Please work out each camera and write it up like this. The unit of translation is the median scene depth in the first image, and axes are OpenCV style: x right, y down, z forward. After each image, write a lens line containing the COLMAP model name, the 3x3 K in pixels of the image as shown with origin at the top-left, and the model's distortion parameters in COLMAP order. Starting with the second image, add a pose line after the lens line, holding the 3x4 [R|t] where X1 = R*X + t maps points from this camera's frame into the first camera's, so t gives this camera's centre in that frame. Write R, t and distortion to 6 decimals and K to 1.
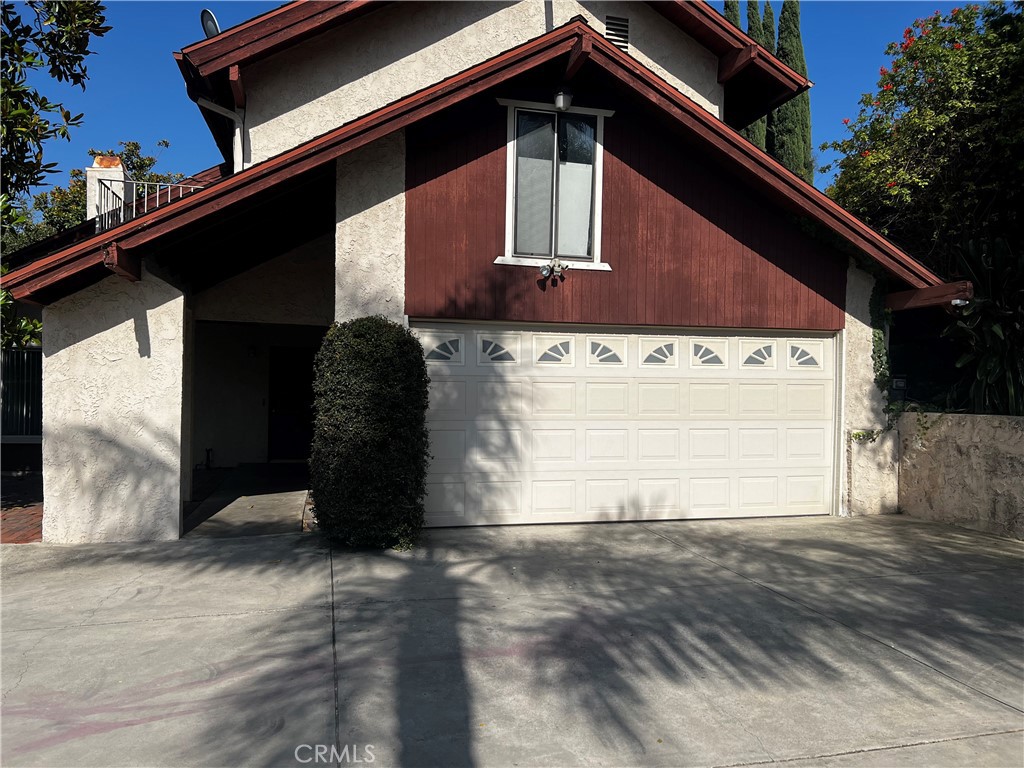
lens RADIAL K [[777.6, 0, 511.6], [0, 777.6, 386.8], [0, 0, 1]] dist [0.034222, -0.033223]
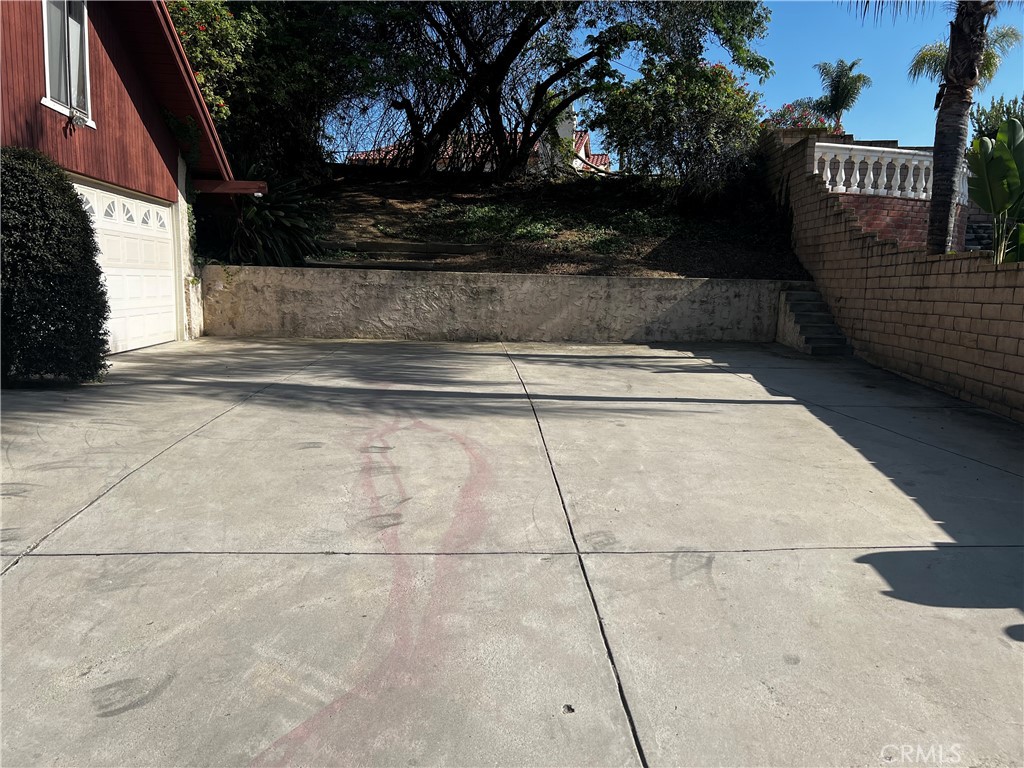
lens RADIAL K [[777.6, 0, 511.8], [0, 777.6, 383.8], [0, 0, 1]] dist [0.034222, -0.033223]
pose [[0.163123, -0.126704, 0.978436, -0.927807], [-0.024963, 0.990872, 0.132476, 0.048367], [-0.986290, -0.046035, 0.158471, 0.220027]]
